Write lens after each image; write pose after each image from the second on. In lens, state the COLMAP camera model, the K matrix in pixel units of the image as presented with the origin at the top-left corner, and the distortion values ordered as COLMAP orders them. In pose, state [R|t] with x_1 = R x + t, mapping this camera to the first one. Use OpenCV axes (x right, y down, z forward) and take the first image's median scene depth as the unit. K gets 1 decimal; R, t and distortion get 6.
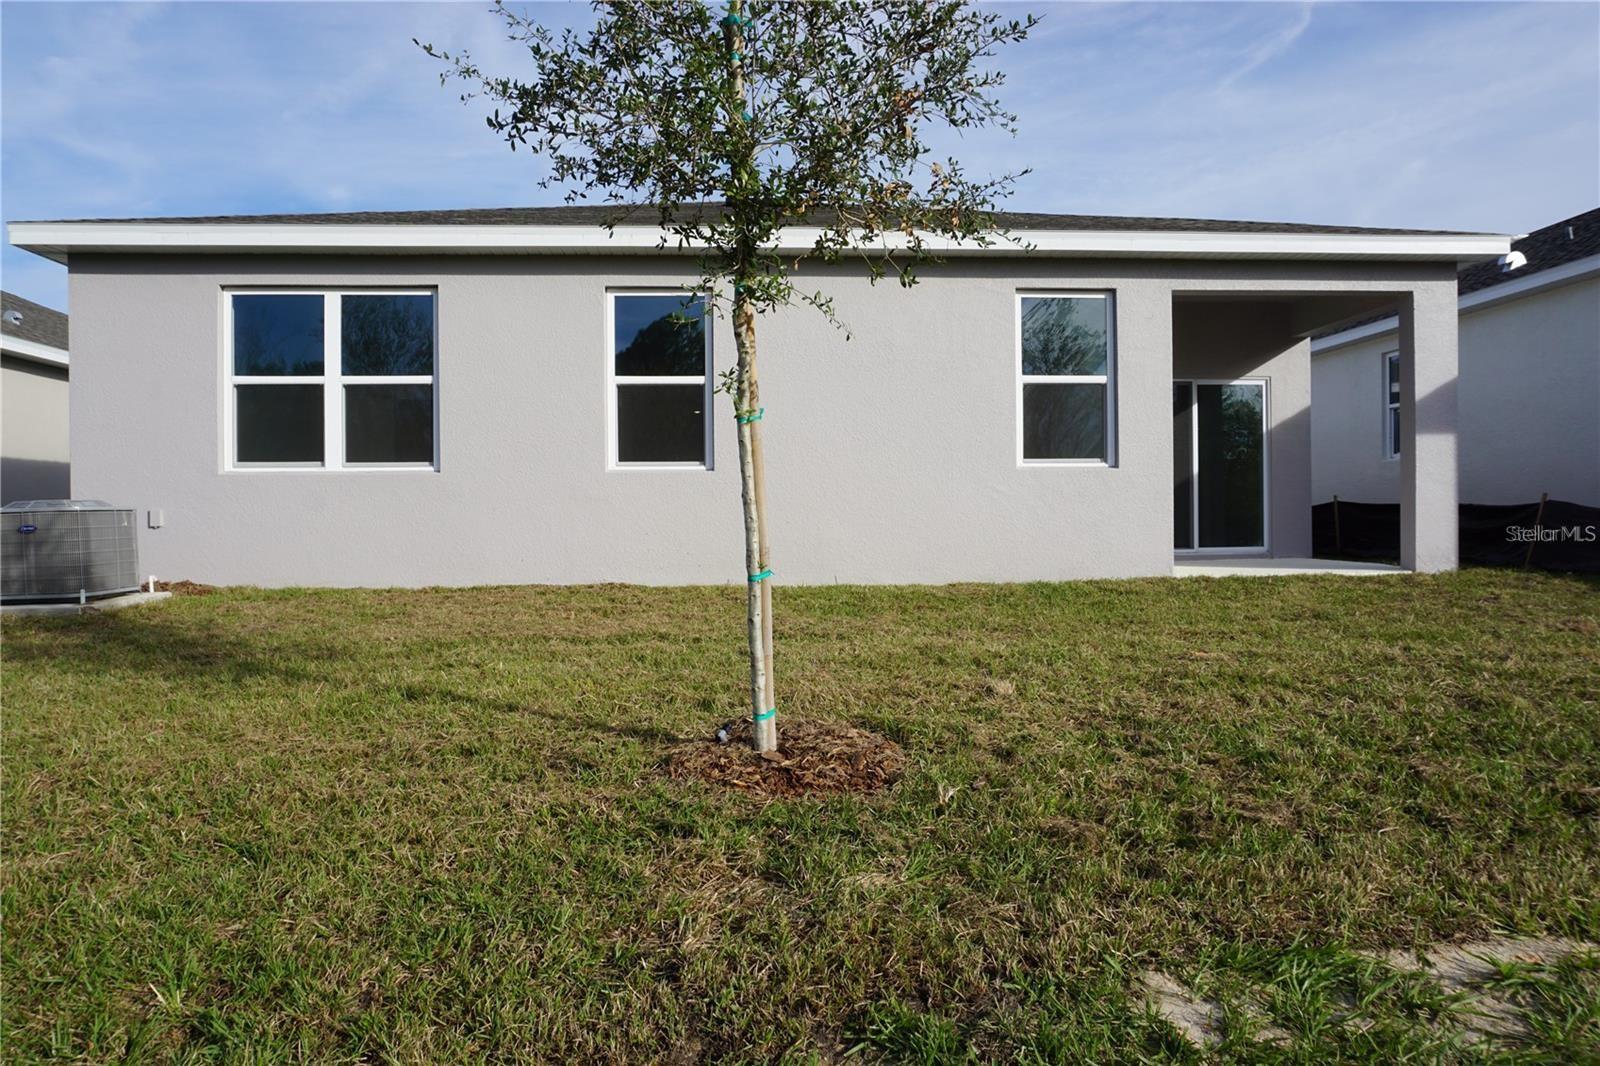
lens RADIAL K [[1046.9, 0, 800.0], [0, 1046.9, 533.0], [0, 0, 1]] dist [-0.012115, -0.001734]
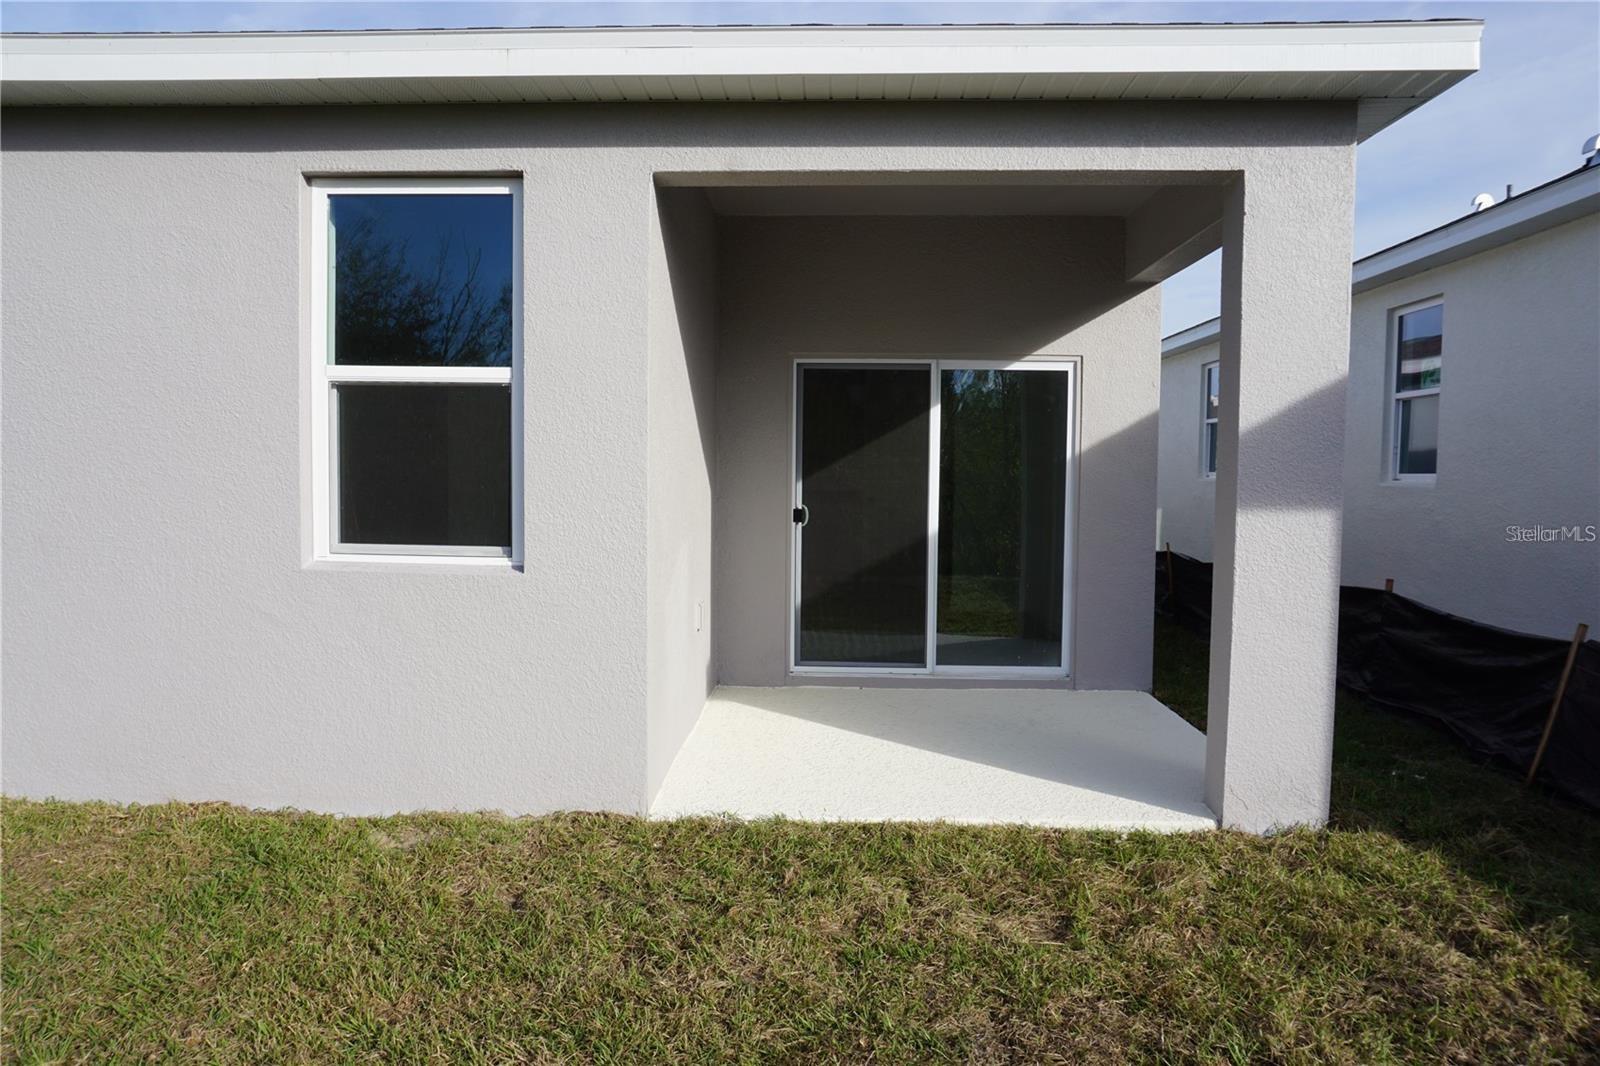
lens RADIAL K [[1046.9, 0, 800.0], [0, 1046.9, 533.0], [0, 0, 1]] dist [-0.012115, -0.001734]
pose [[0.993282, 0.029208, -0.111969, 0.459924], [-0.023500, 0.998372, 0.051965, -0.103353], [0.113304, -0.048984, 0.992352, 0.550286]]
